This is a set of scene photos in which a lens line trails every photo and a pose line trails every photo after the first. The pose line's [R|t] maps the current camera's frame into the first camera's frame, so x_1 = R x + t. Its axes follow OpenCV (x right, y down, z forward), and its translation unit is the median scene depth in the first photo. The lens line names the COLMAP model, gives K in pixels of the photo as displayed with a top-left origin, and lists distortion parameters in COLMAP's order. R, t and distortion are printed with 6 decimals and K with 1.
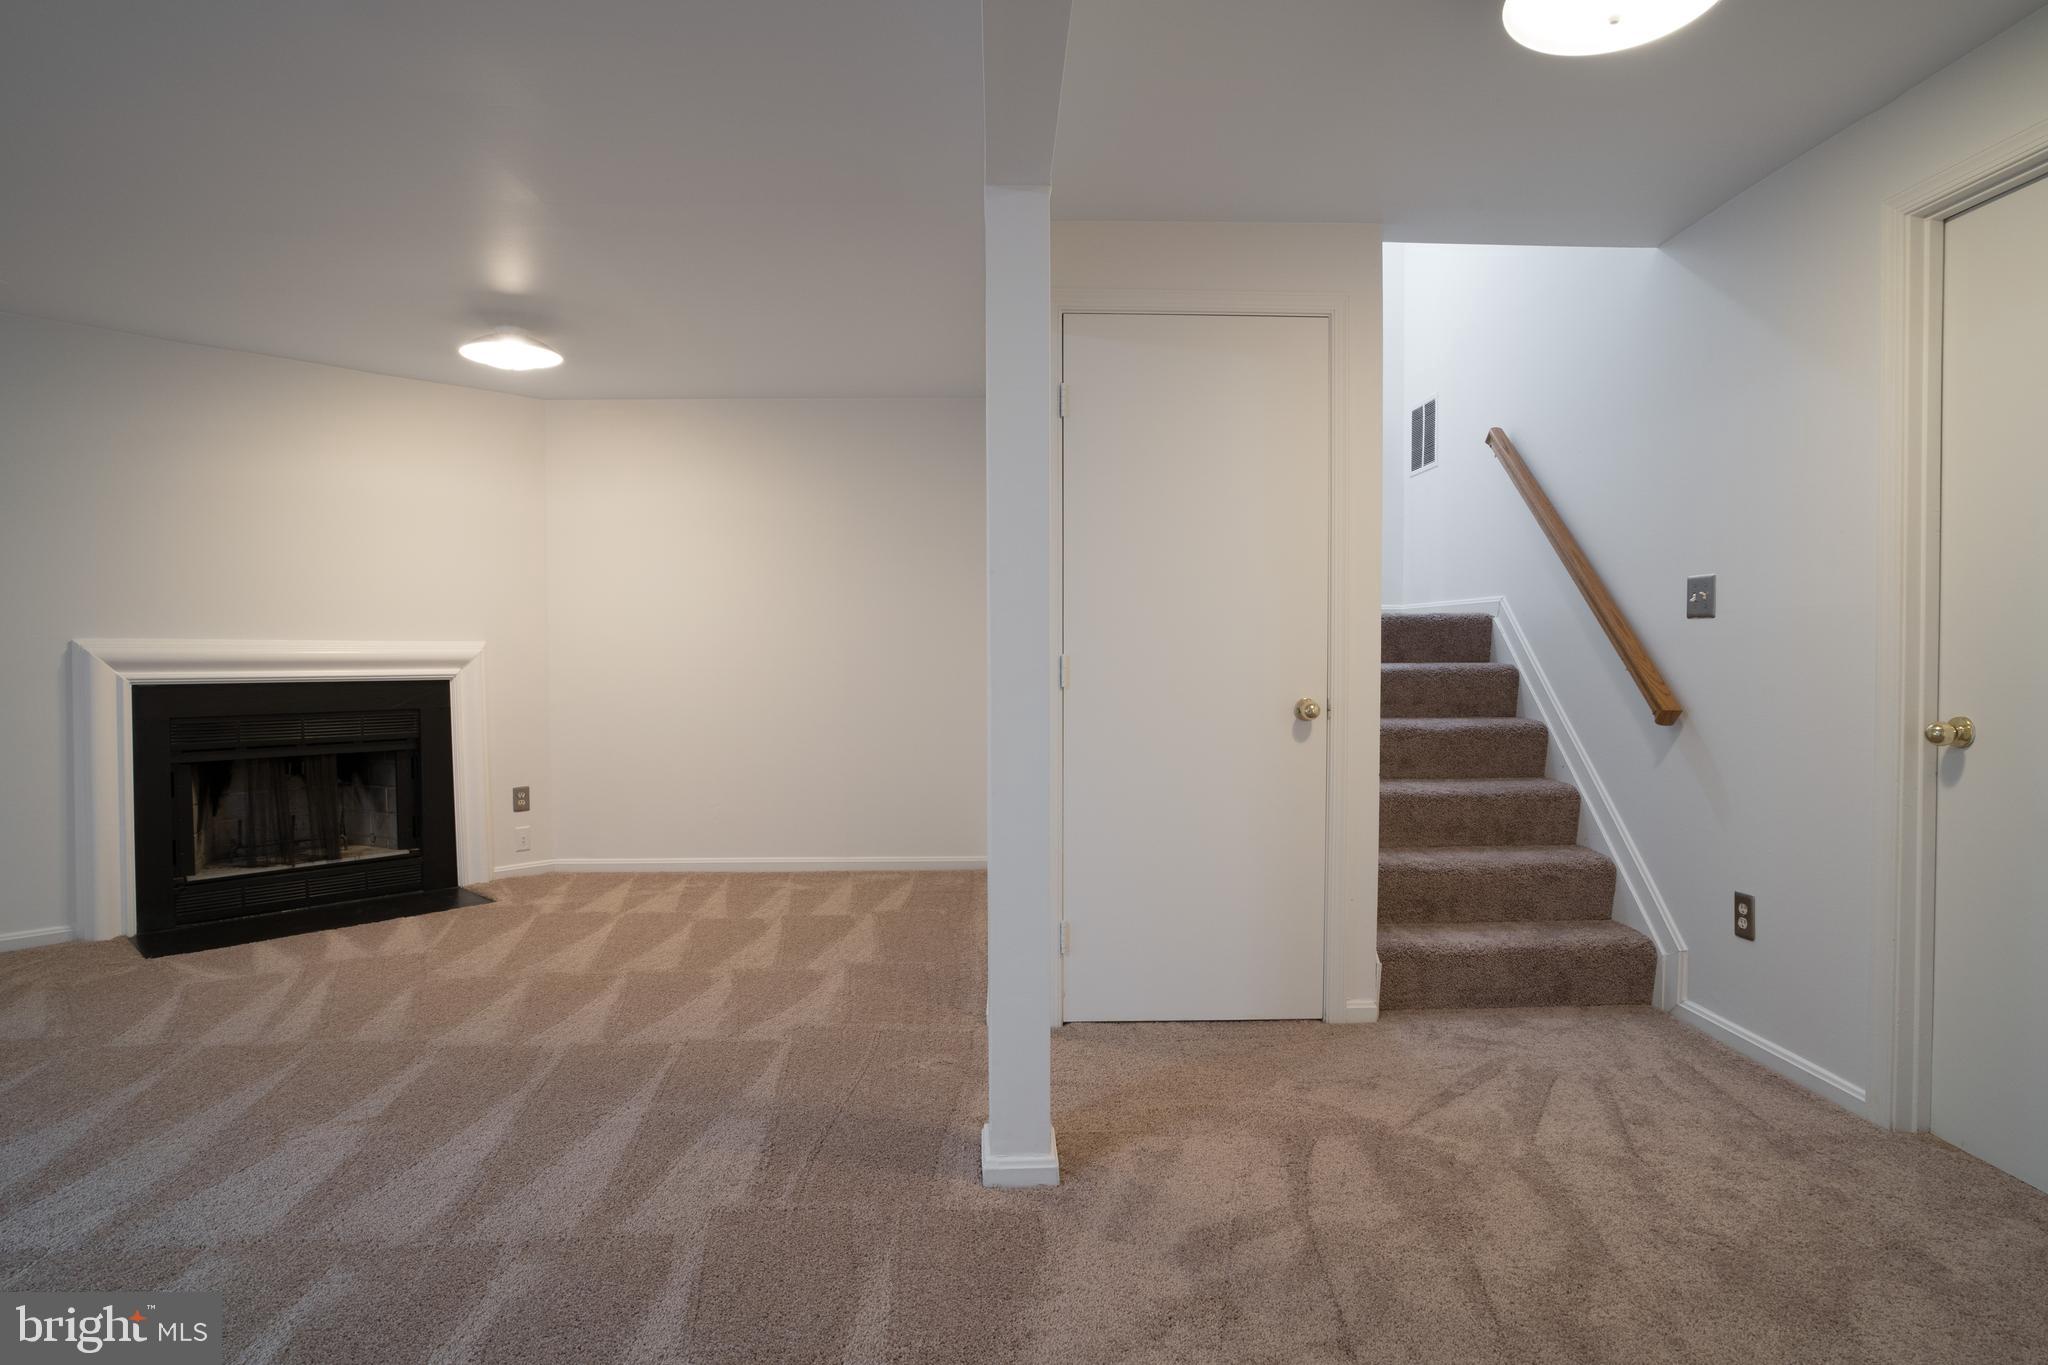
lens RADIAL K [[1095.4, 0, 1014.0], [0, 1095.4, 683.8], [0, 0, 1]] dist [-0.051816, 0.029080]
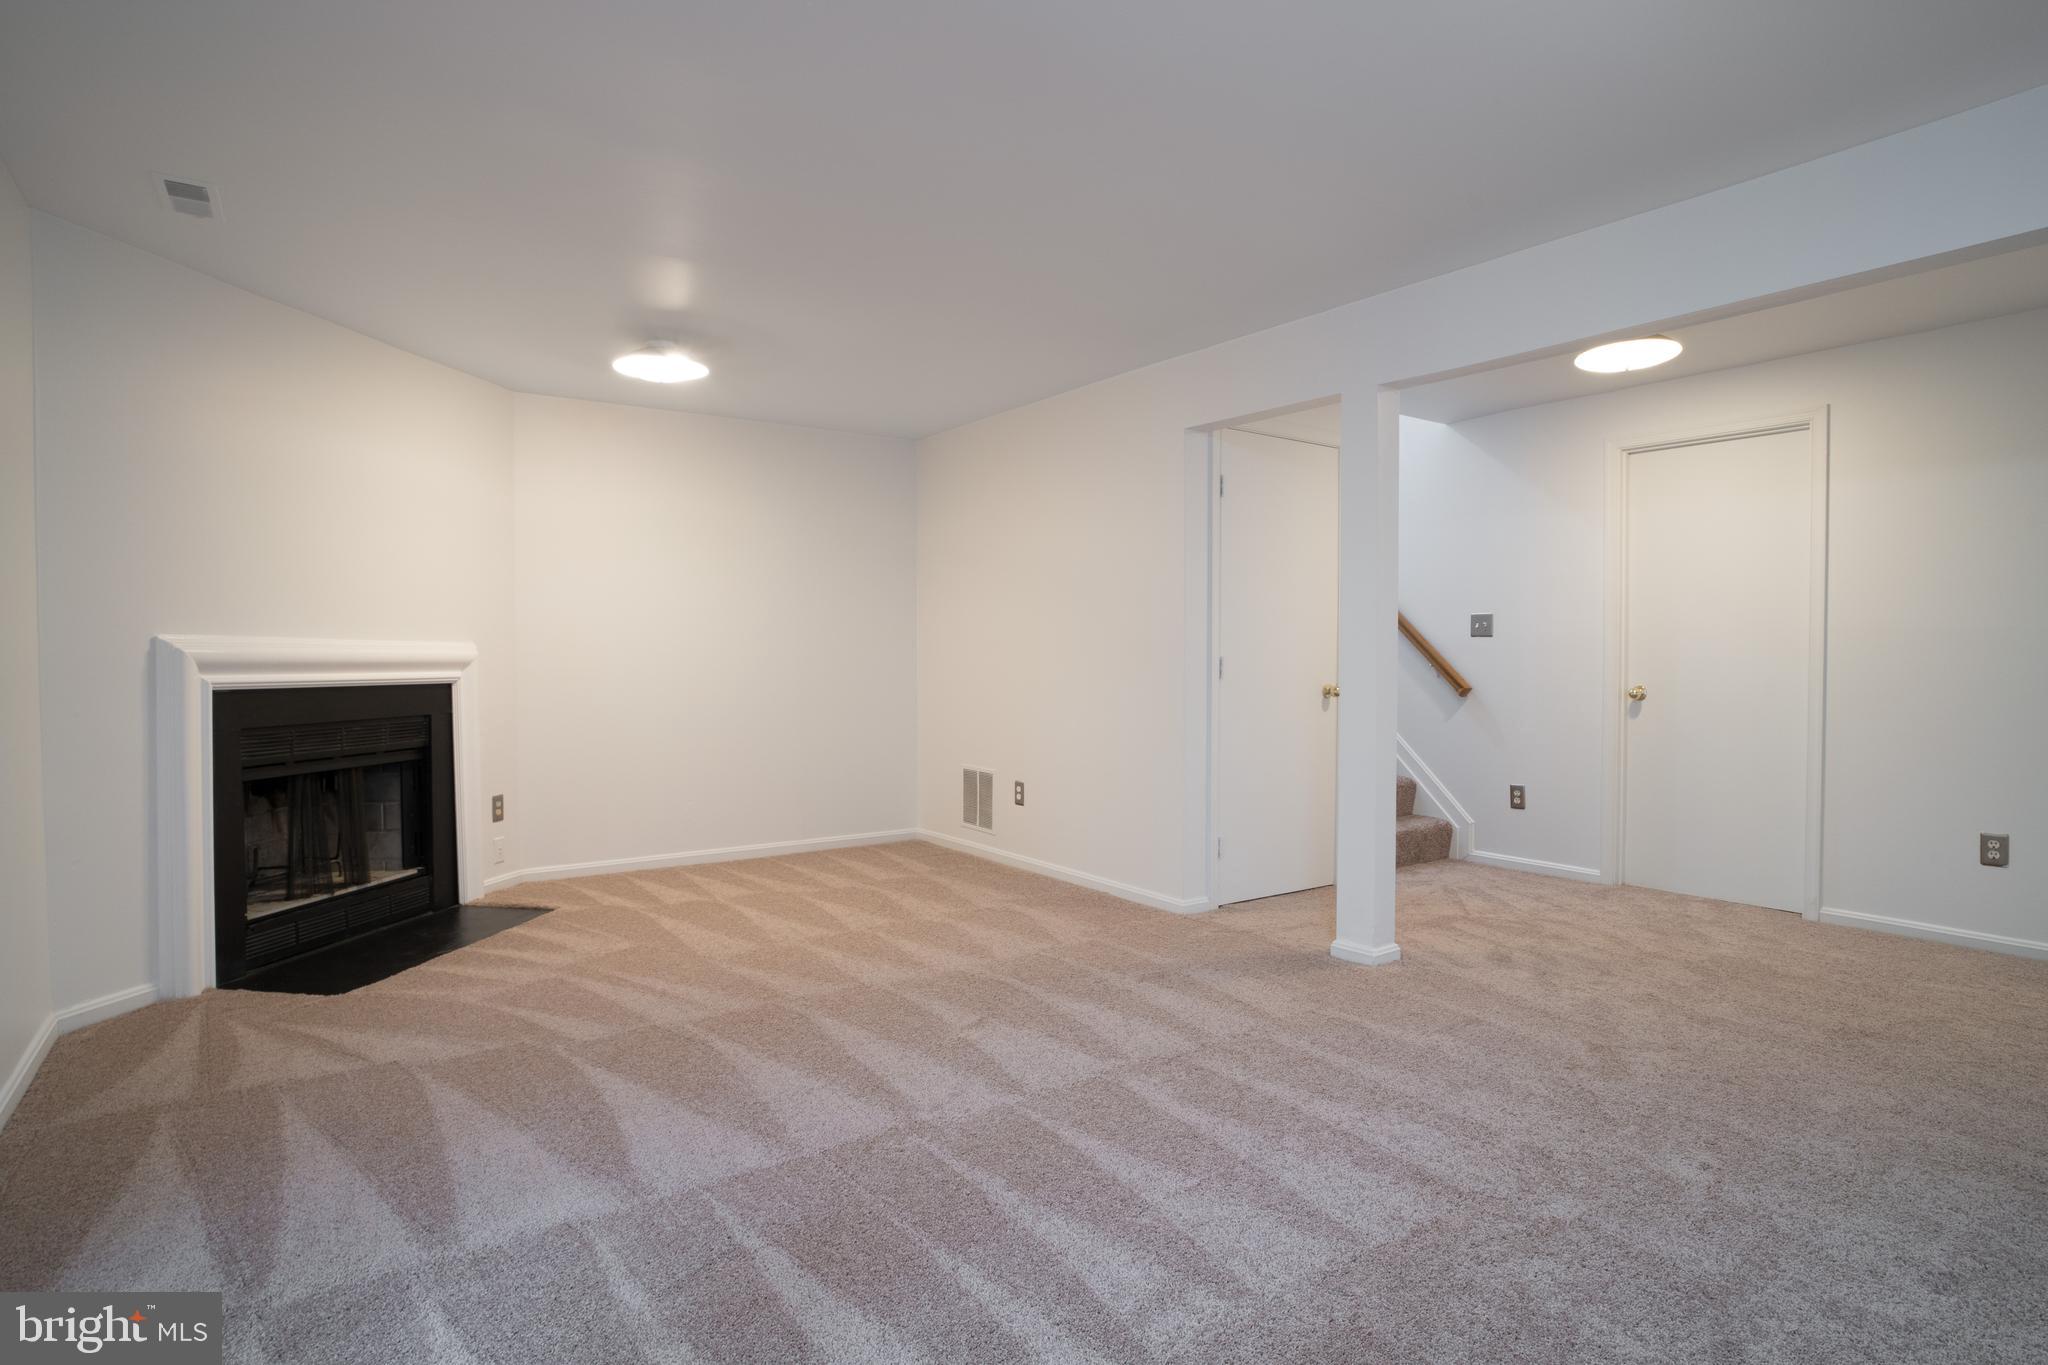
lens RADIAL K [[1095.4, 0, 1014.0], [0, 1095.4, 683.8], [0, 0, 1]] dist [-0.051816, 0.029080]
pose [[0.829797, -0.011718, 0.557942, -0.795281], [0.014503, 0.999895, -0.000569, 0.005656], [-0.557877, 0.008564, 0.829879, -0.055876]]
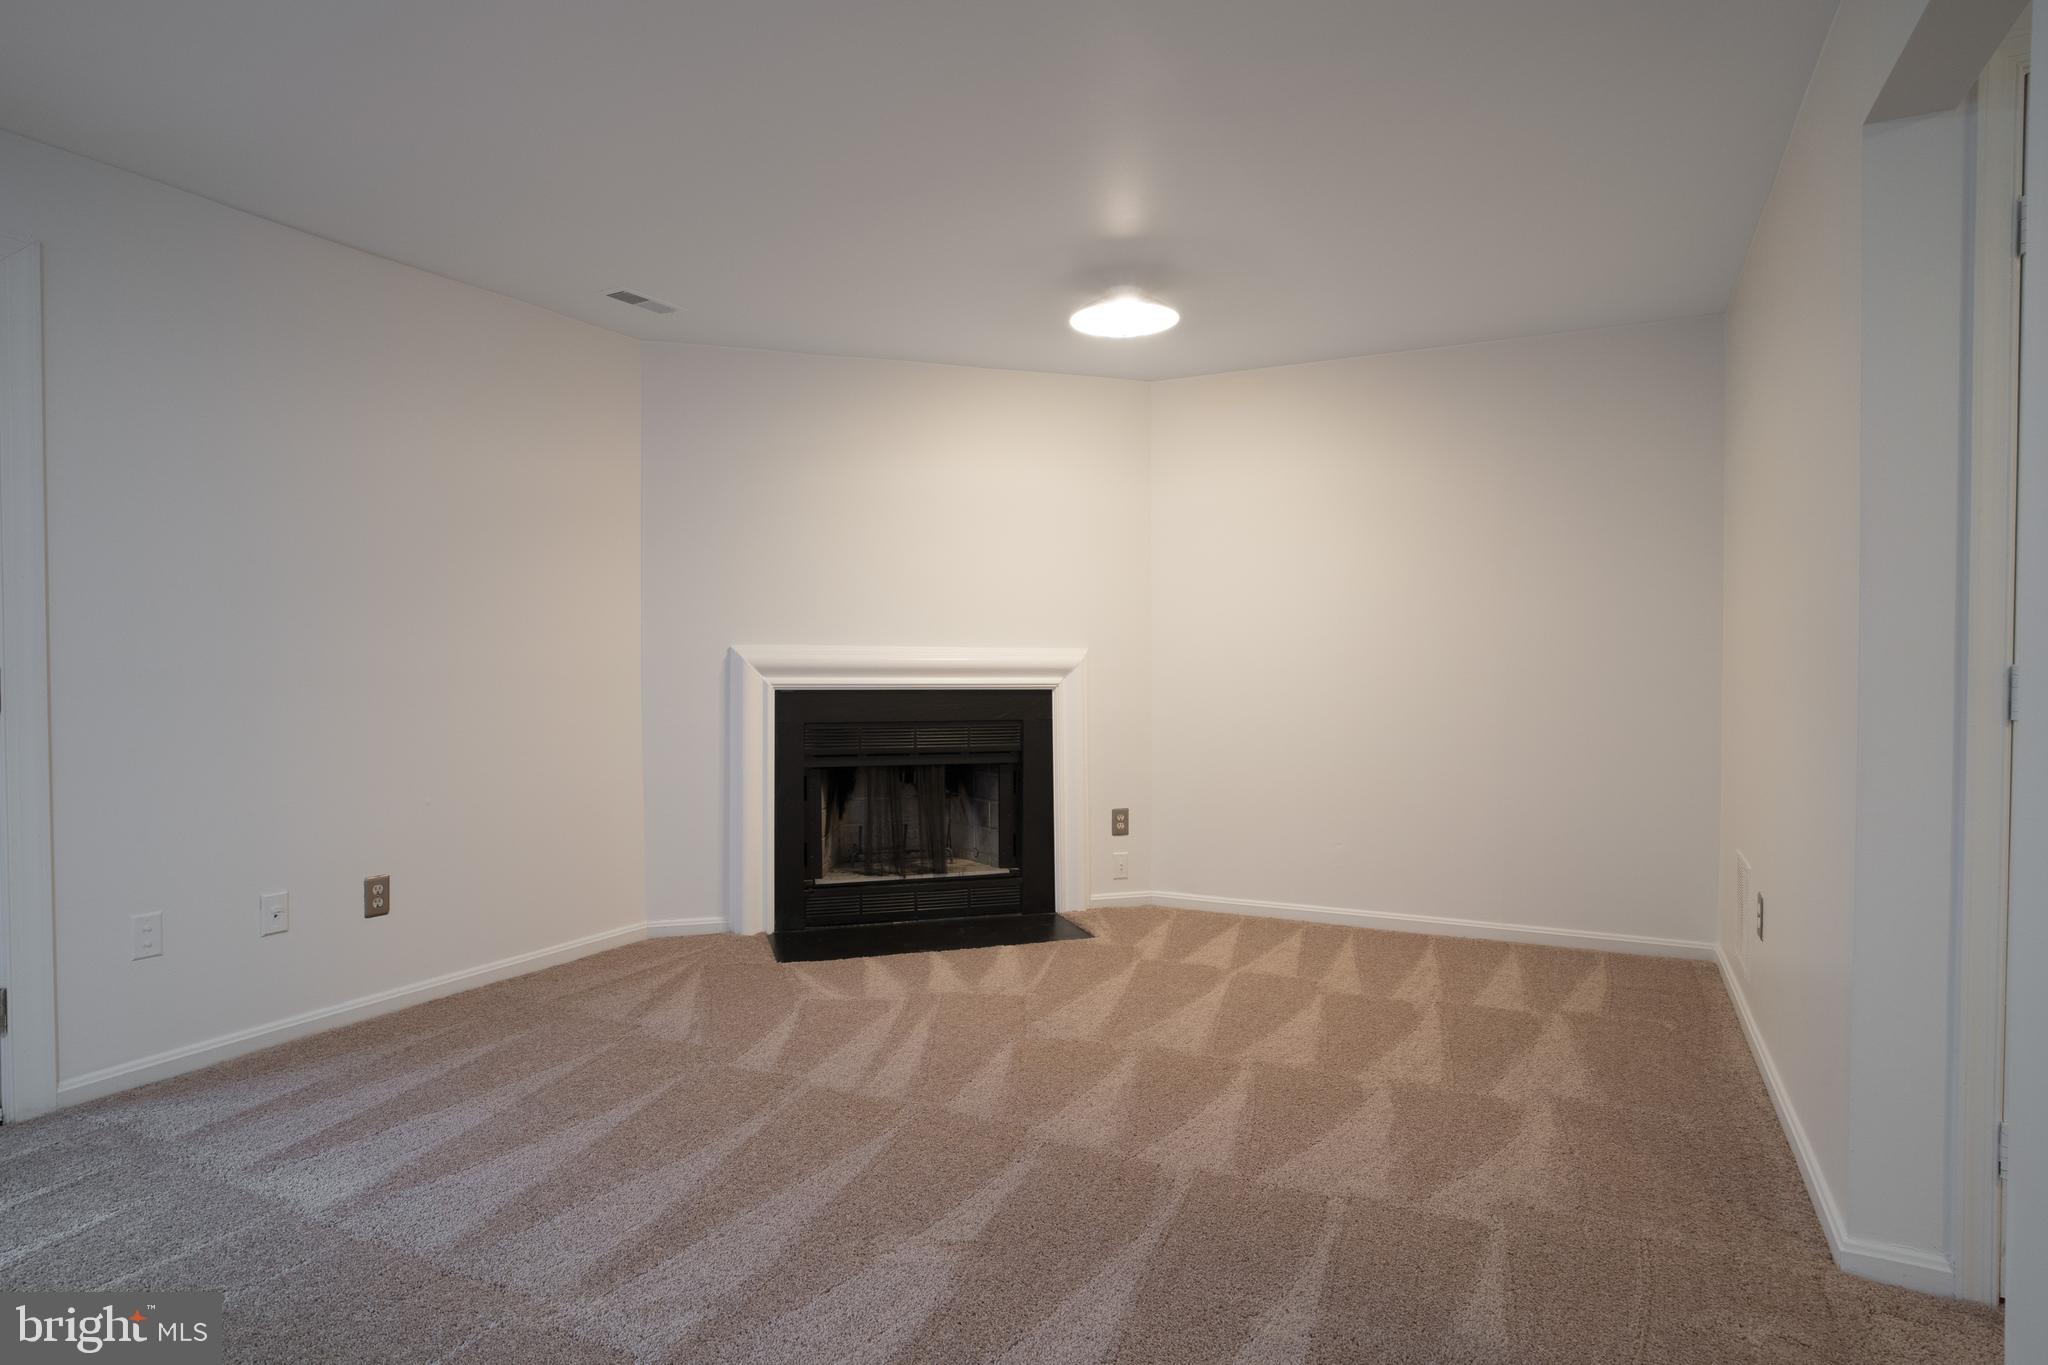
lens RADIAL K [[1095.4, 0, 1014.0], [0, 1095.4, 683.8], [0, 0, 1]] dist [-0.051816, 0.029080]
pose [[0.875926, 0.013472, -0.482256, -0.117576], [-0.018656, 0.999808, -0.005955, -0.003269], [0.482084, 0.014214, 0.876010, 0.194817]]
